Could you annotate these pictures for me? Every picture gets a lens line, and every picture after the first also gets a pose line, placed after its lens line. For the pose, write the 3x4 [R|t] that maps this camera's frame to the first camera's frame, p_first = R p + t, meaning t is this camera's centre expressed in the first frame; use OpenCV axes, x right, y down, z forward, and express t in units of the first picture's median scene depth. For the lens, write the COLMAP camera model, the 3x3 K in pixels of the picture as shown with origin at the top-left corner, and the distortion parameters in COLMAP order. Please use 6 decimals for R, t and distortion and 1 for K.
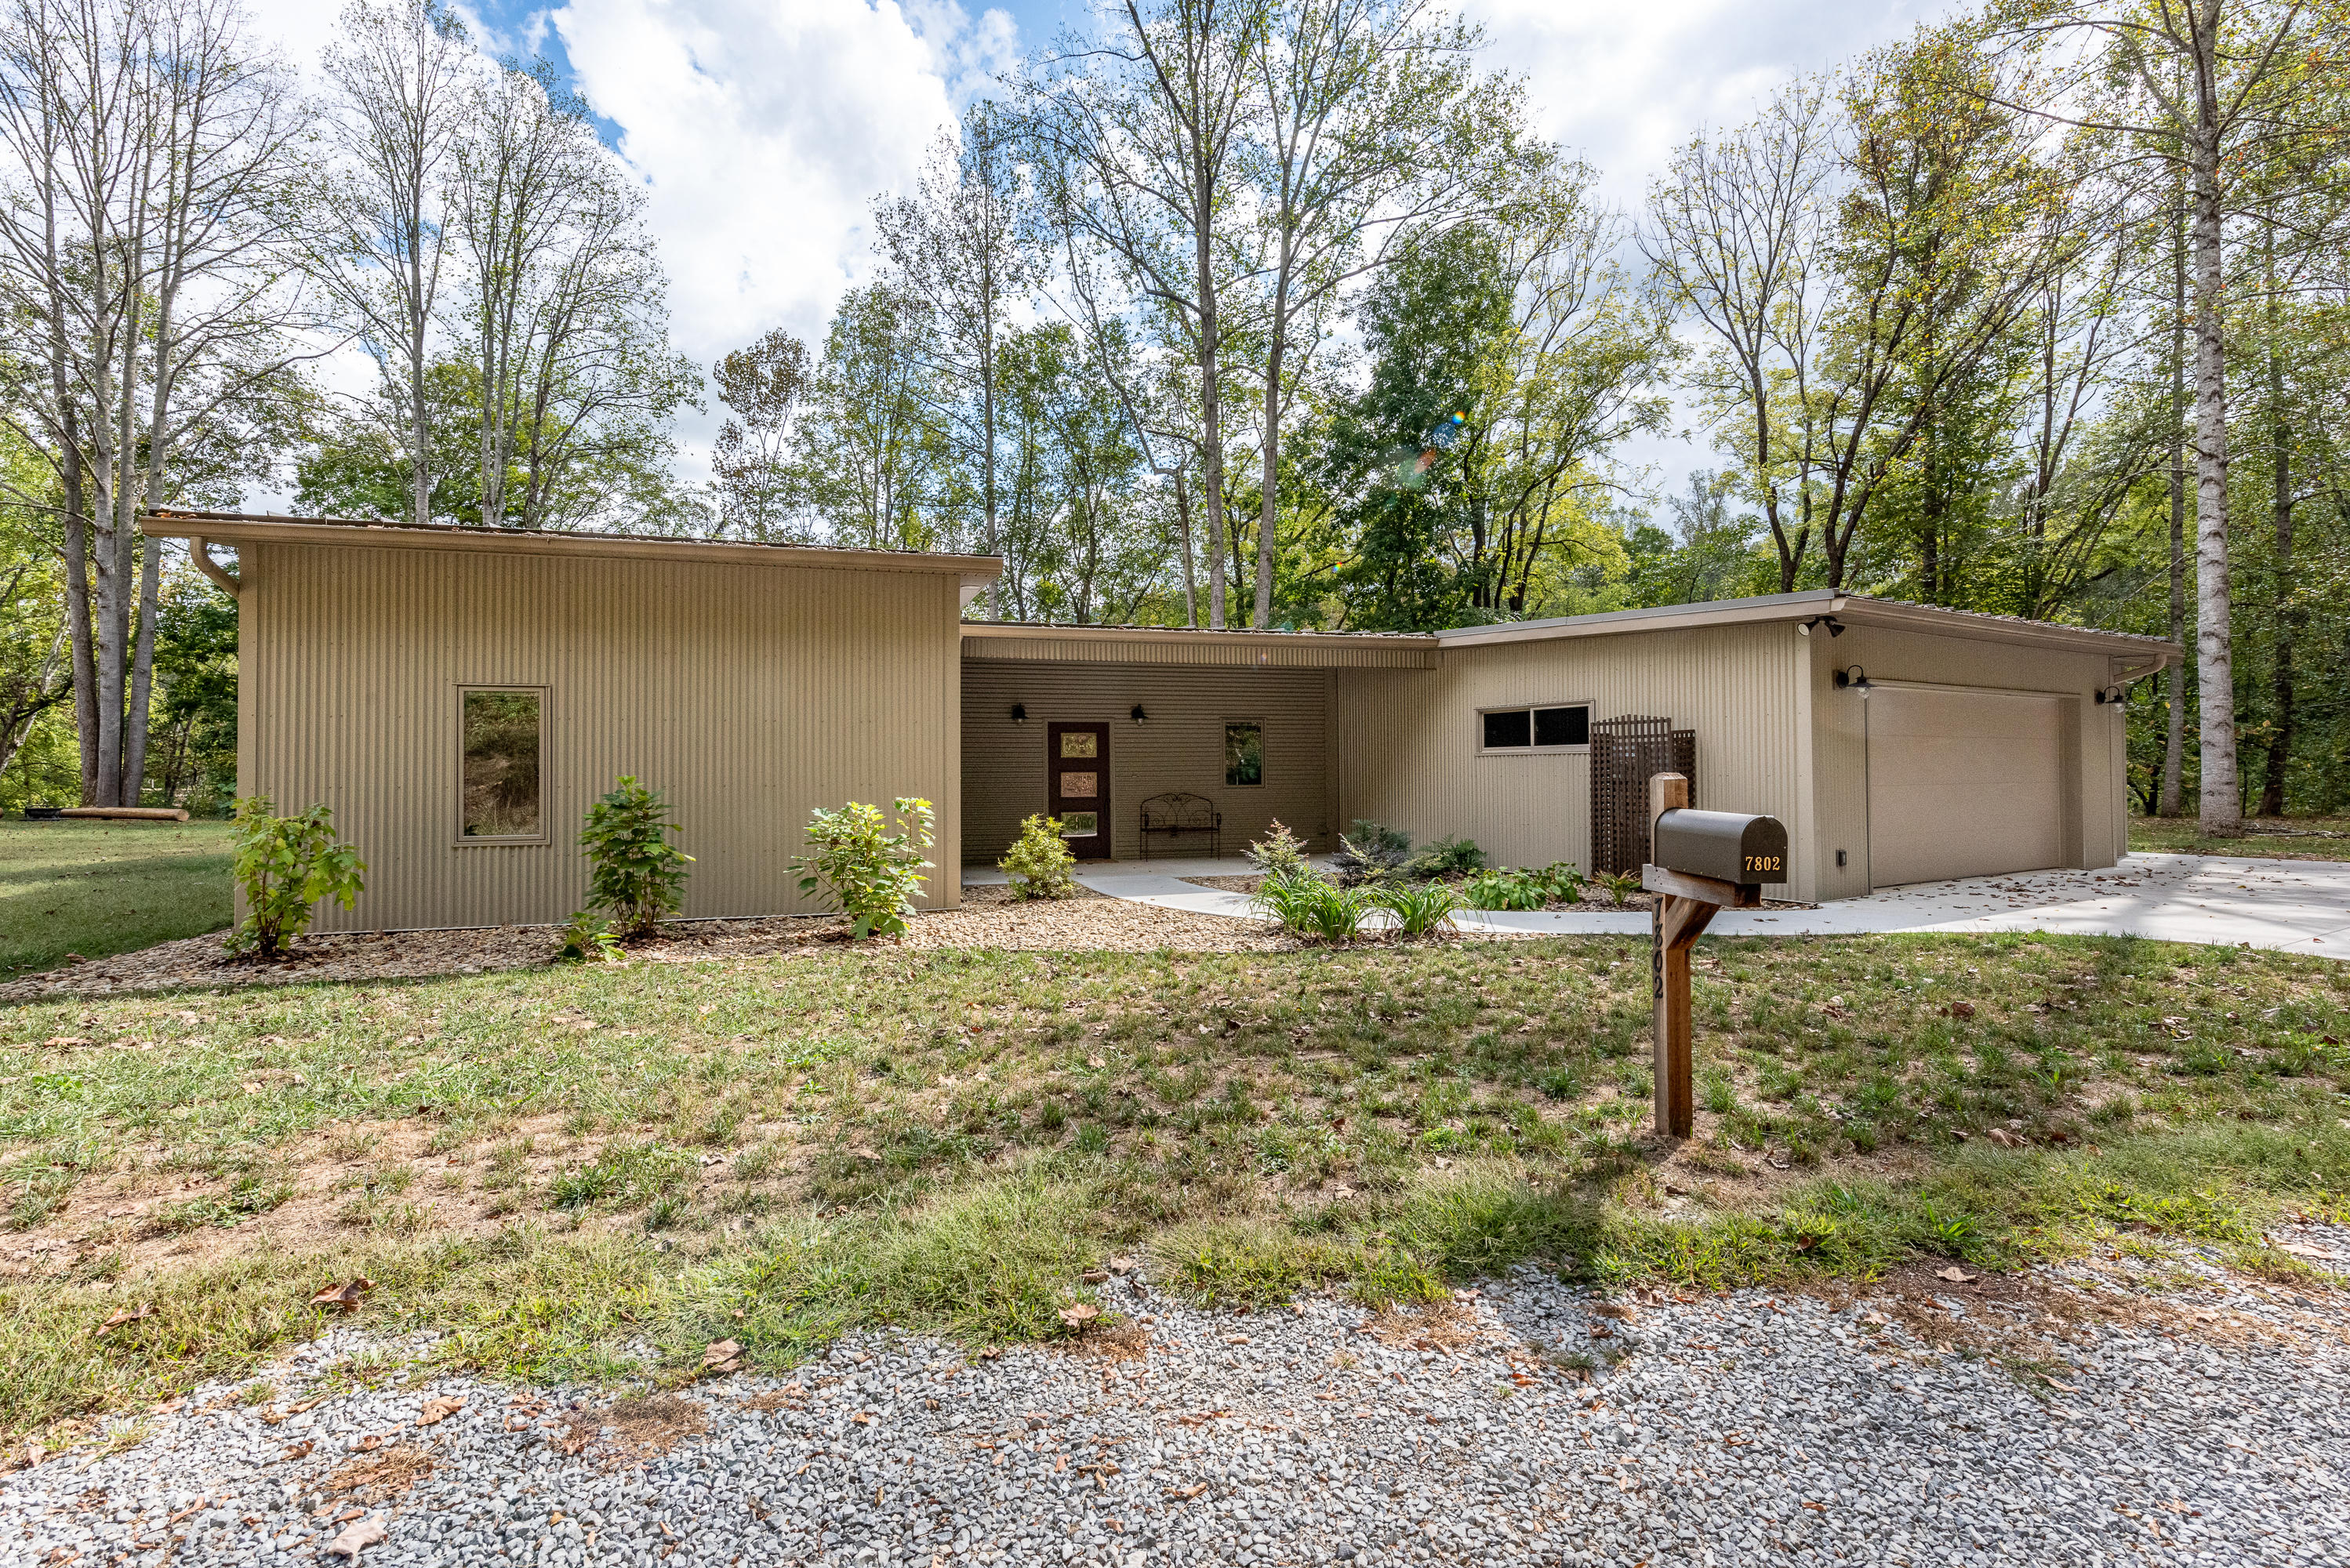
lens RADIAL K [[1049.2, 0, 1182.0], [0, 1049.2, 769.1], [0, 0, 1]] dist [0.009437, 0.000135]
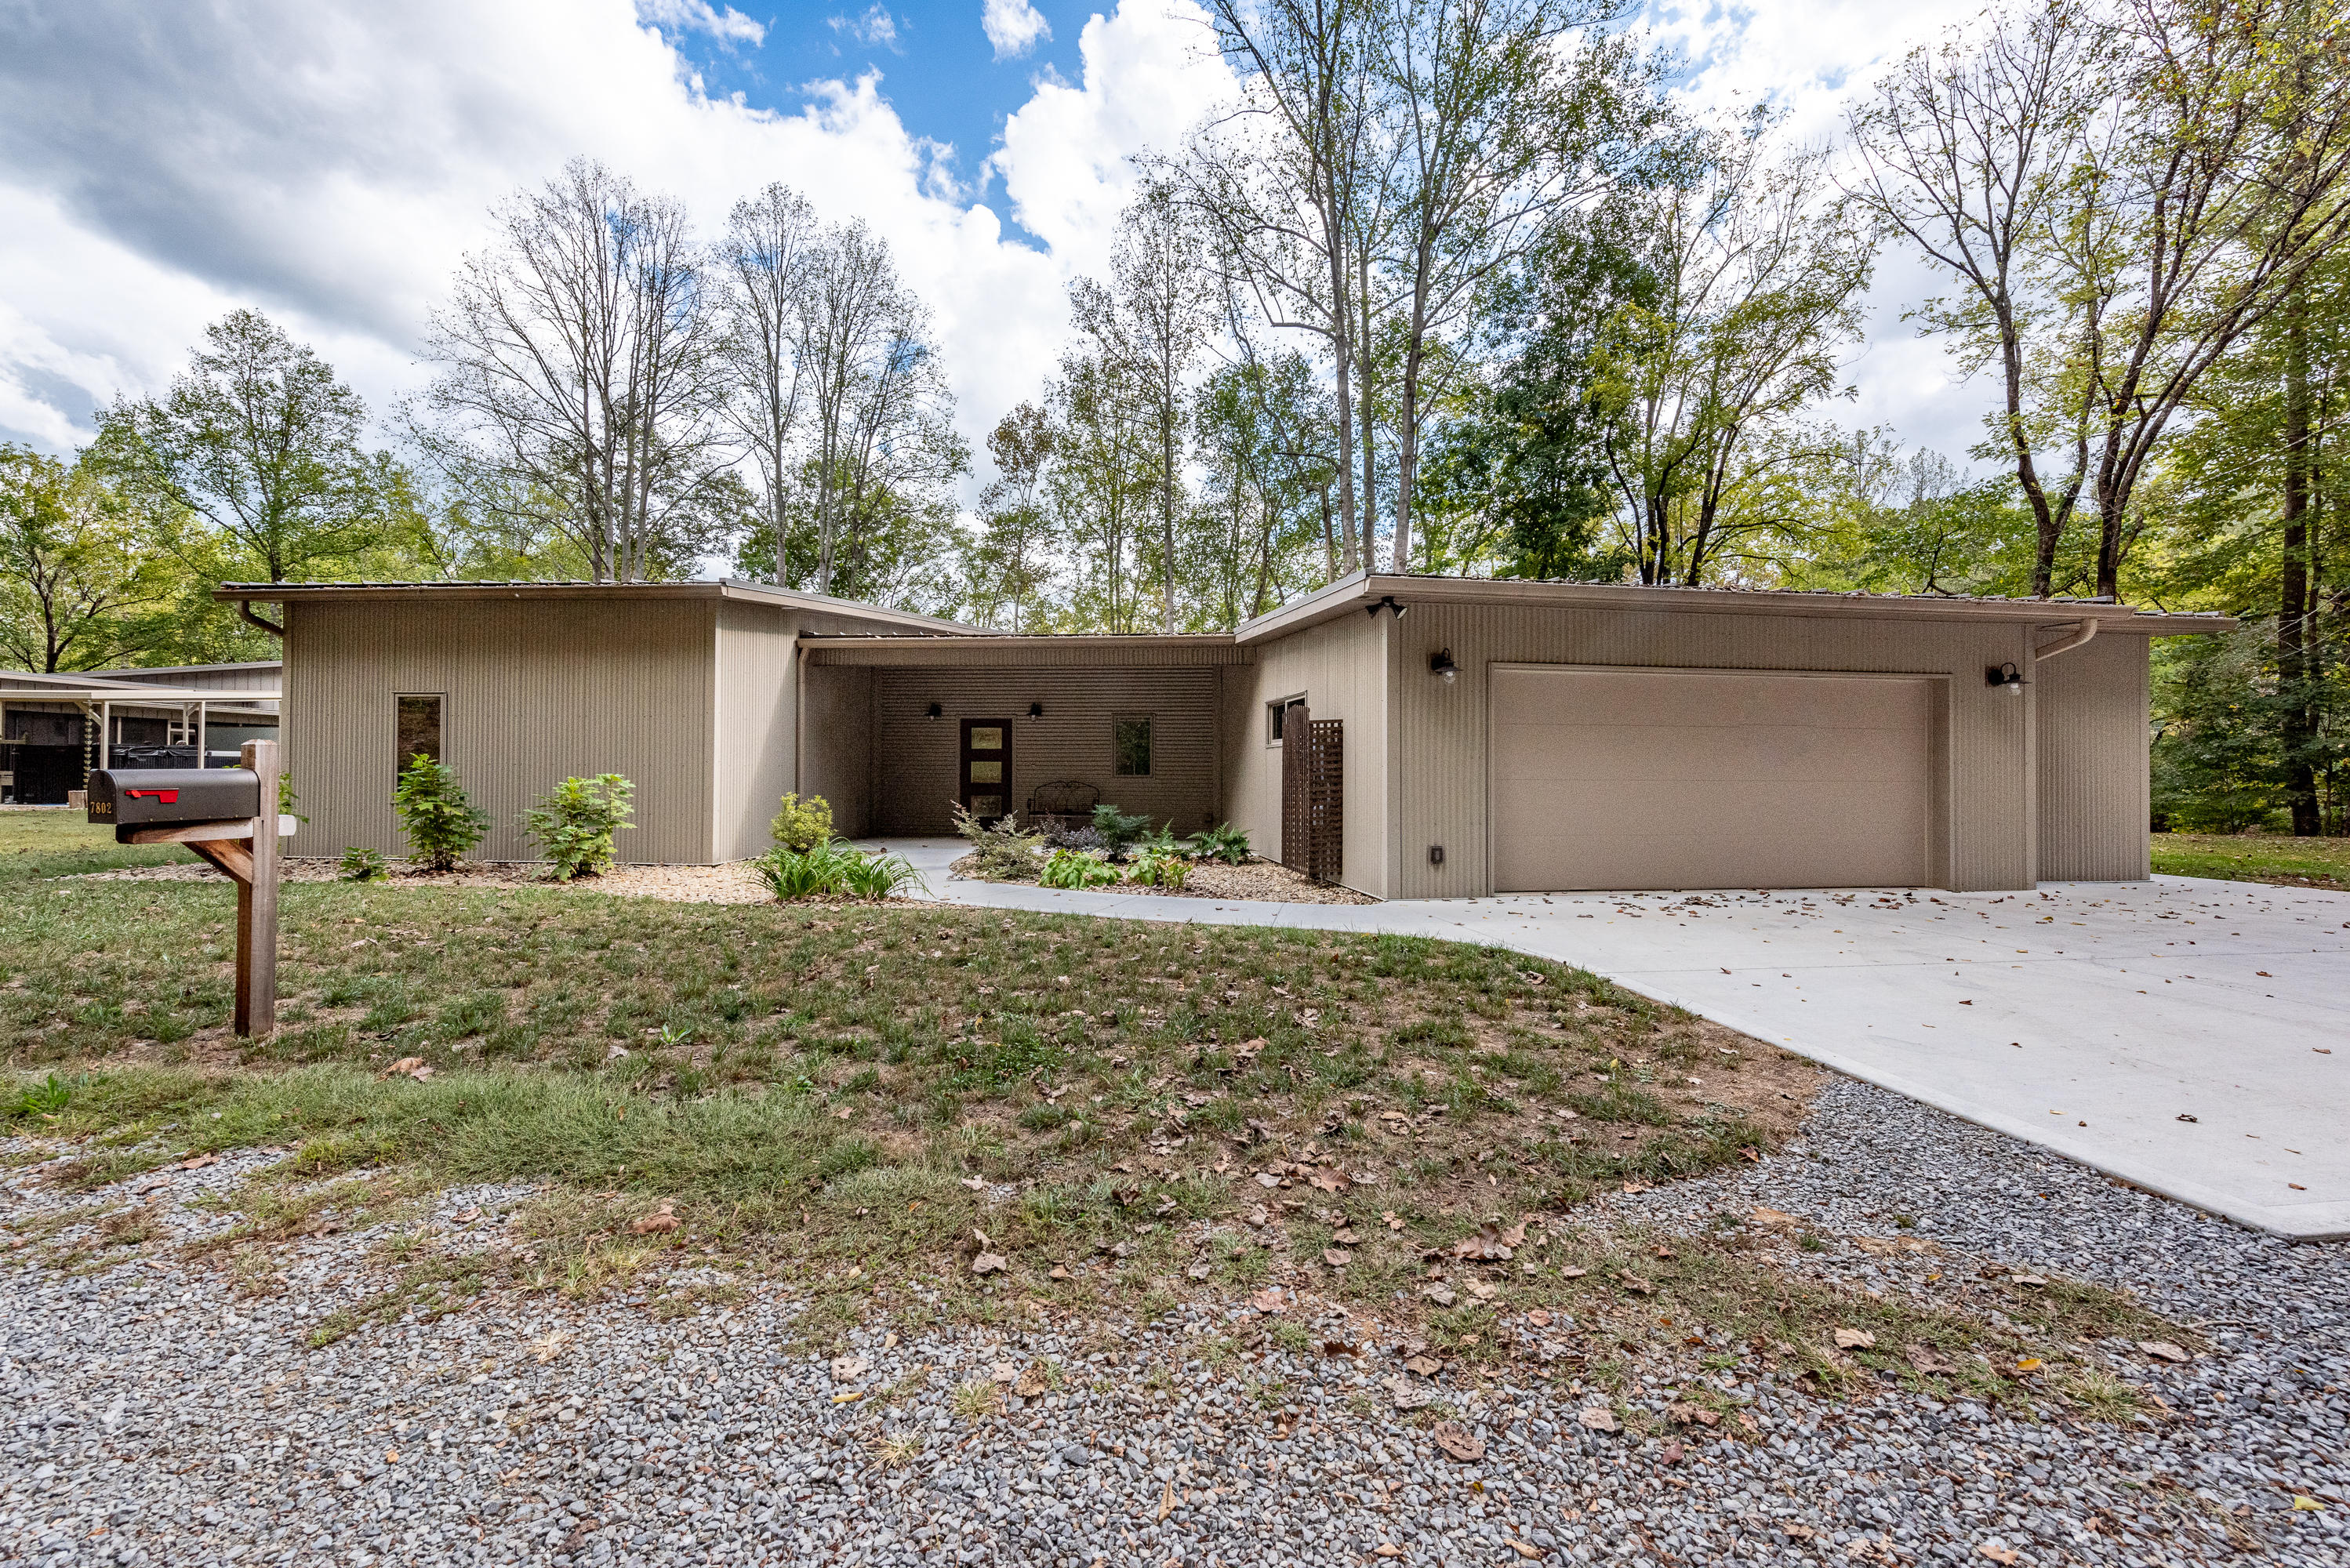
lens RADIAL K [[954.3, 0, 1175.8], [0, 954.3, 764.5], [0, 0, 1]] dist [0.003777, 0.000149]
pose [[0.932475, 0.009357, -0.361113, 0.212181], [-0.010540, 0.999944, -0.001305, 0.002389], [0.361080, 0.005023, 0.932521, 0.039784]]
